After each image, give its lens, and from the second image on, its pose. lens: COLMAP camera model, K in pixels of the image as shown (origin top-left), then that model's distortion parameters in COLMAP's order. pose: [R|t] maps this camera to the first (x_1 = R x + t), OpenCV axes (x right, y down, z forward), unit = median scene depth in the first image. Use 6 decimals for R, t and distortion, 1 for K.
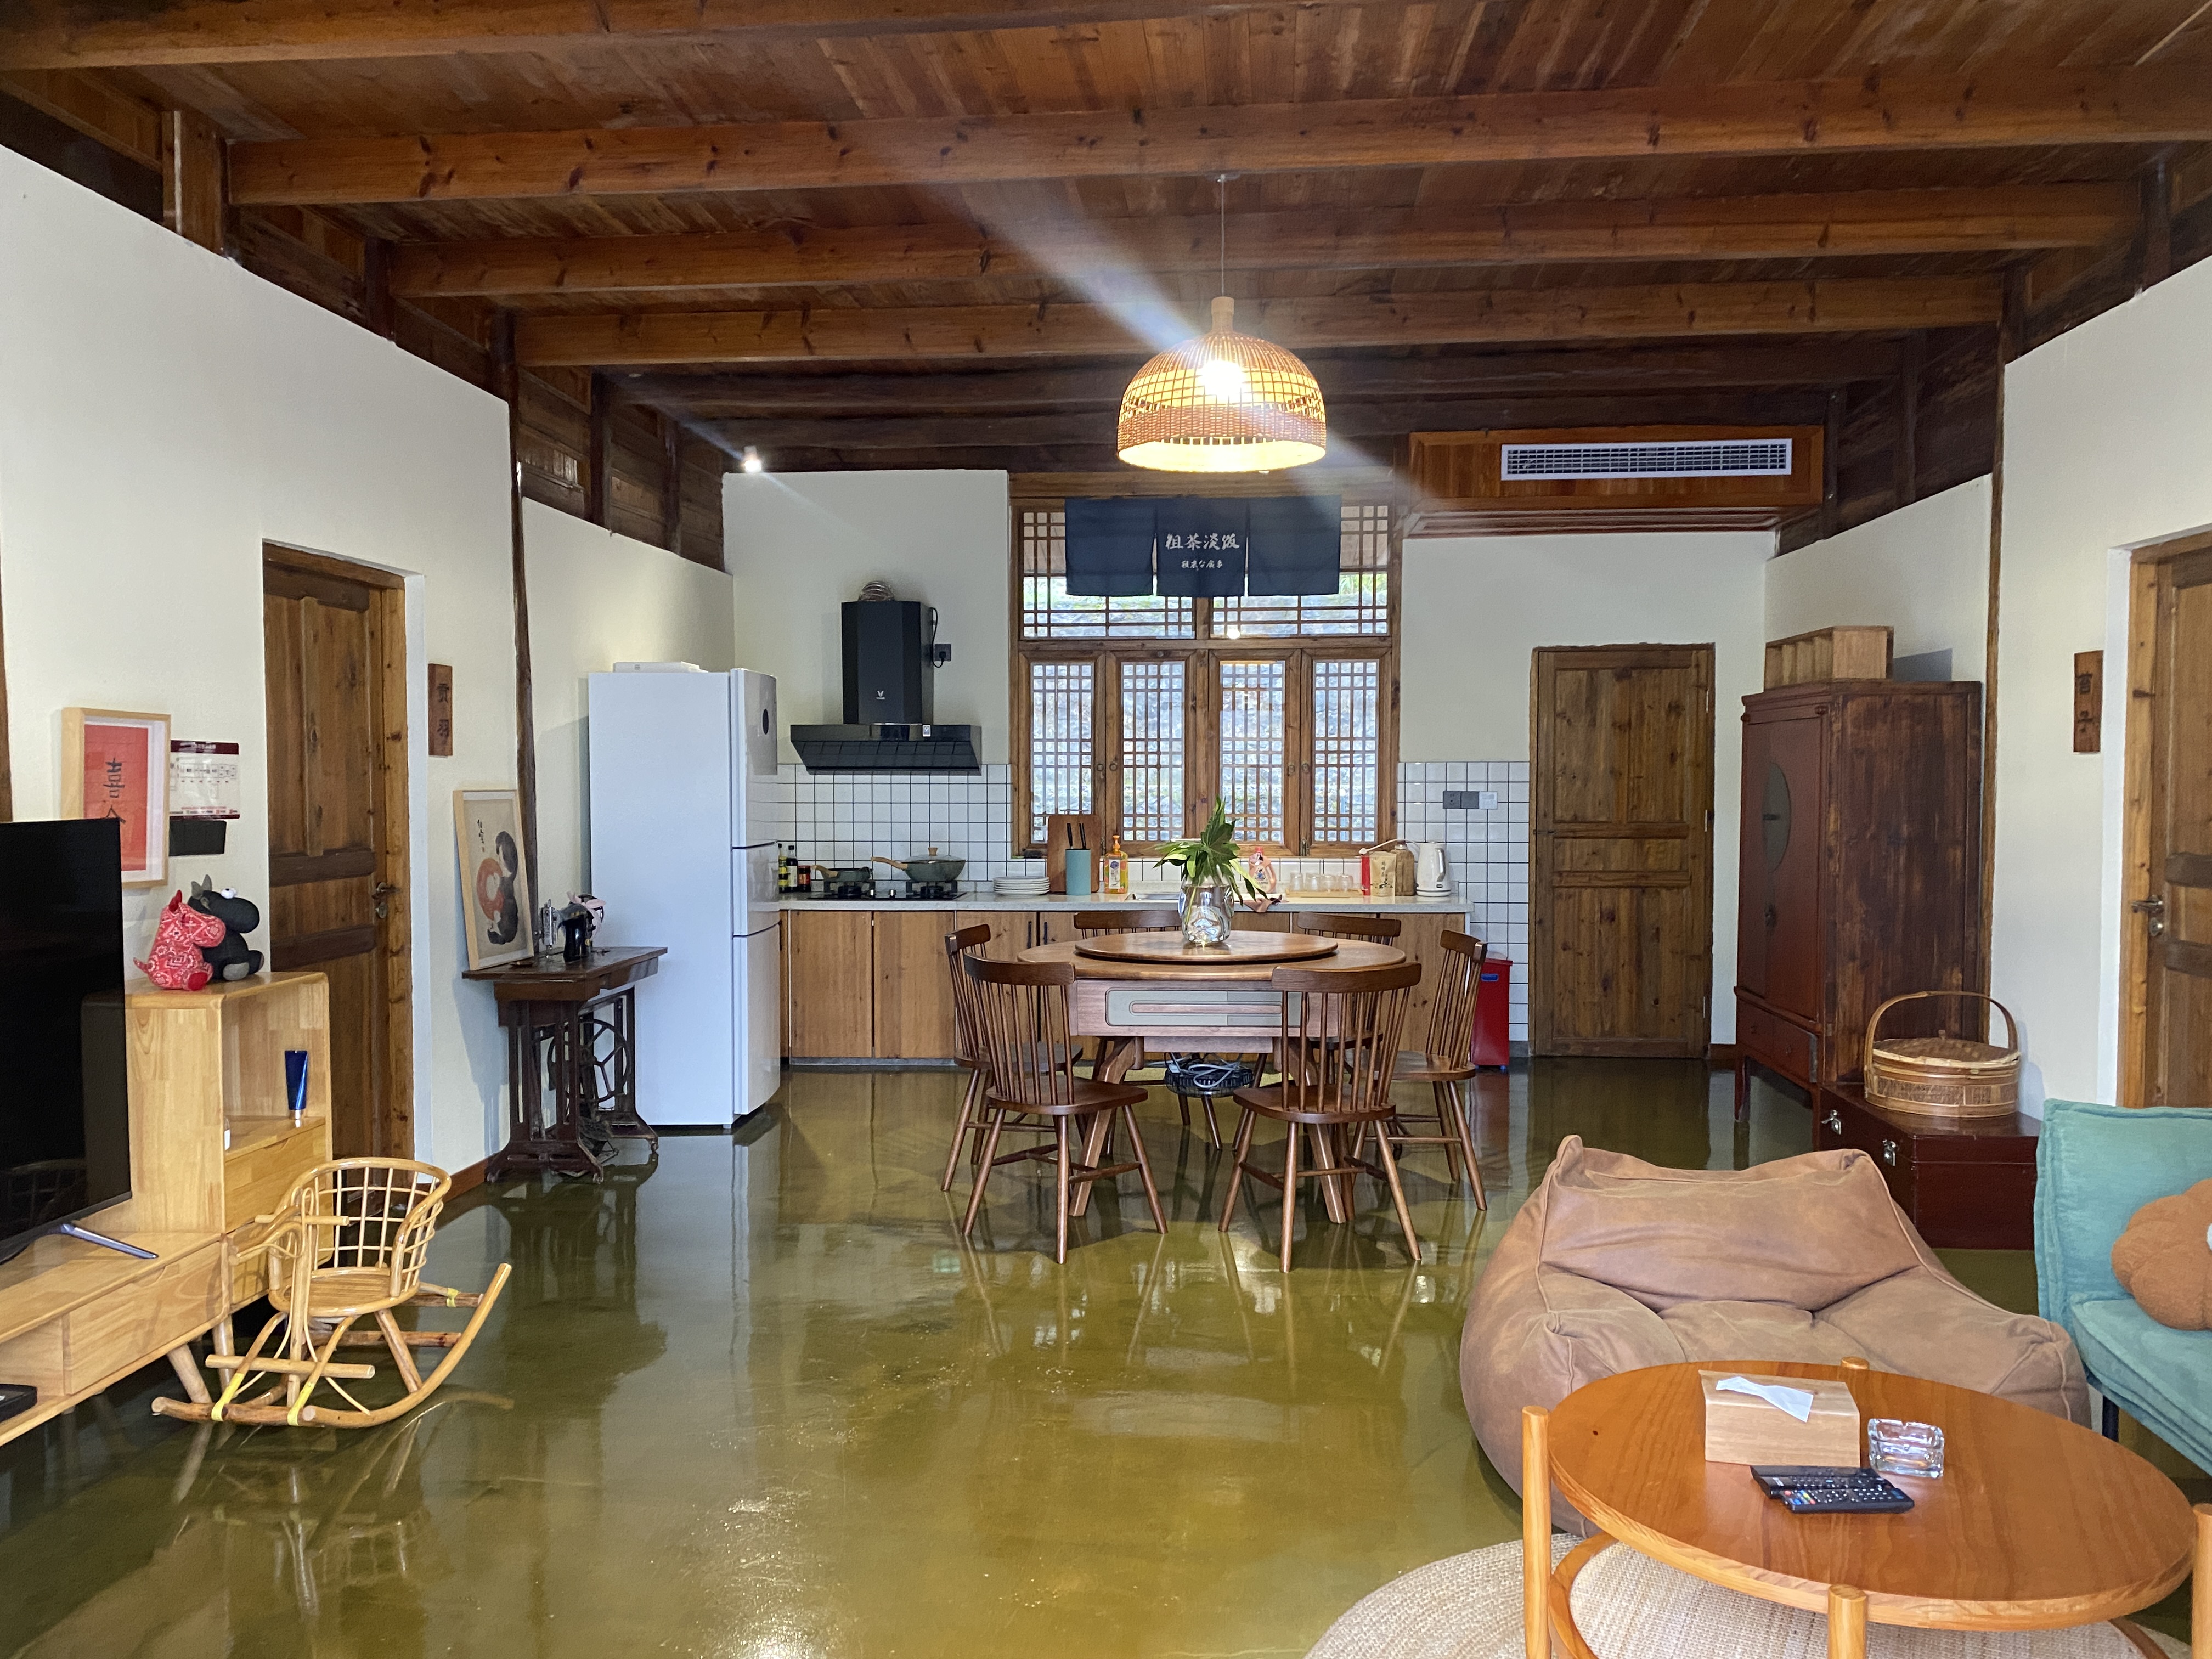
lens RADIAL K [[1682.2, 0, 1106.7], [0, 1682.2, 841.2], [0, 0, 1]] dist [-0.005665, -0.007463]
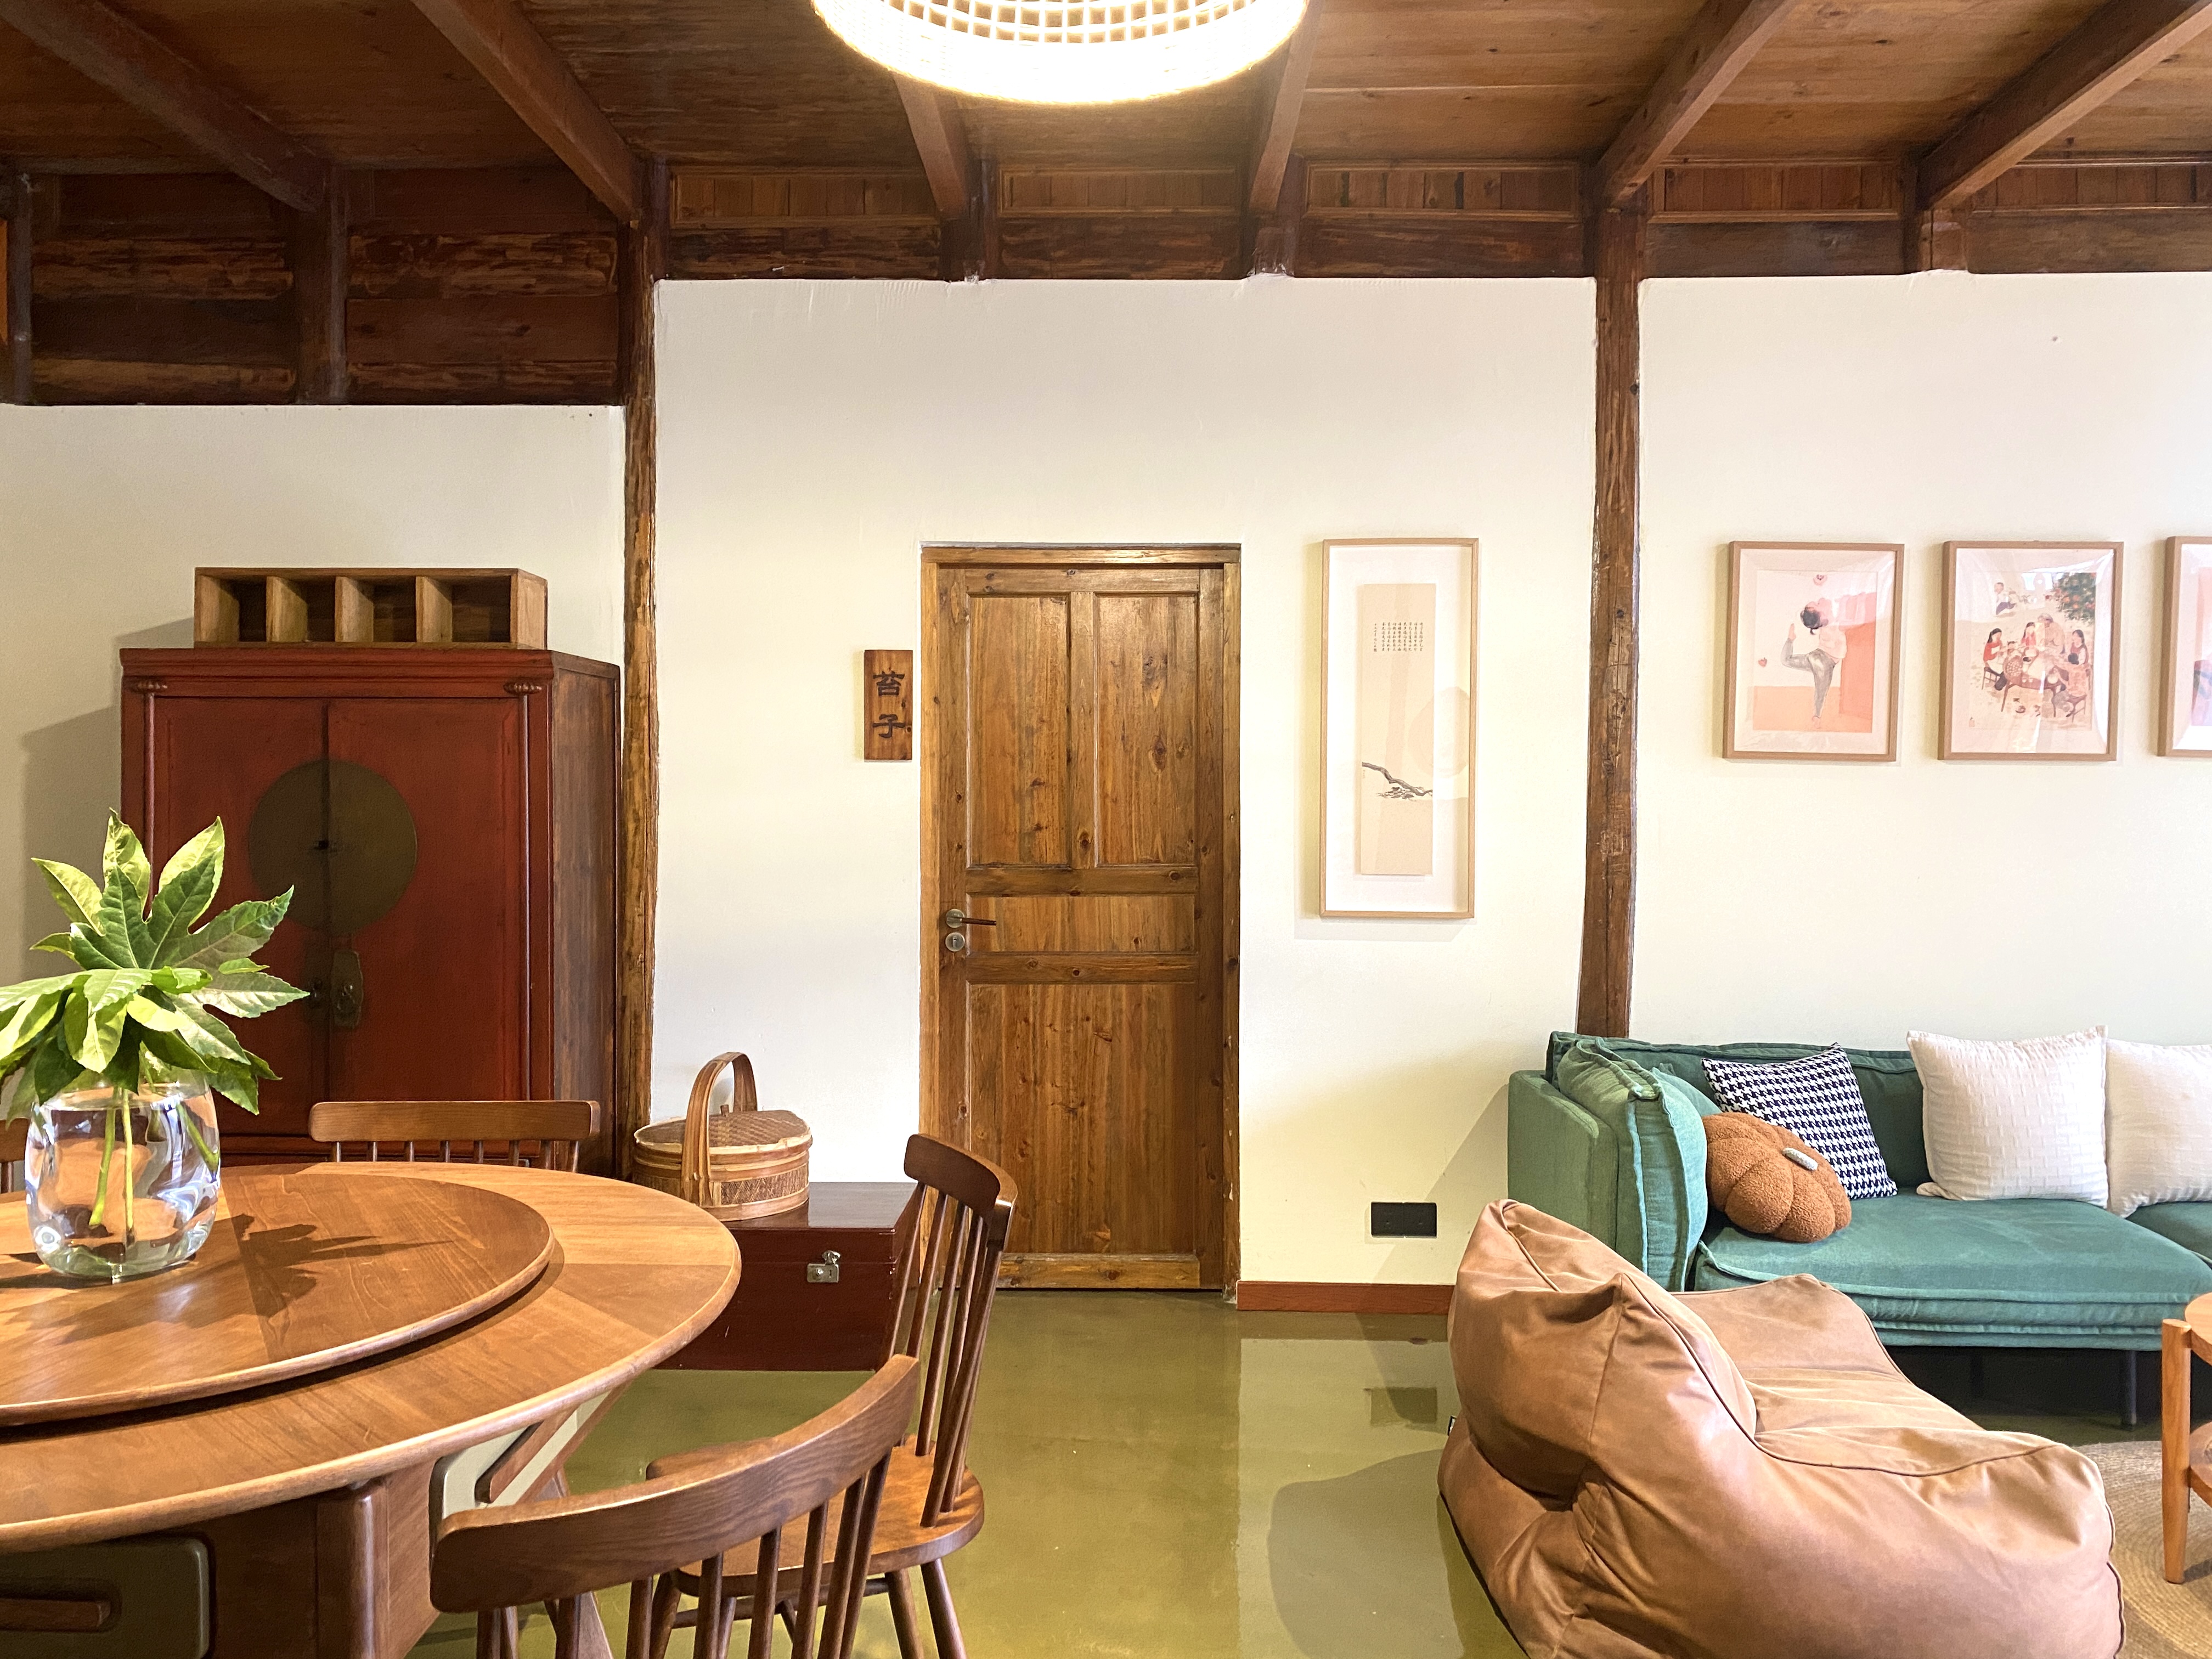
lens RADIAL K [[1723.9, 0, 1106.0], [0, 1723.9, 829.5], [0, 0, 1]] dist [0.015853, 0.002247]
pose [[-0.069536, -0.010614, 0.997523, -0.349281], [0.039643, 0.999124, 0.013395, -0.022850], [-0.996791, 0.040476, -0.069054, 0.940681]]
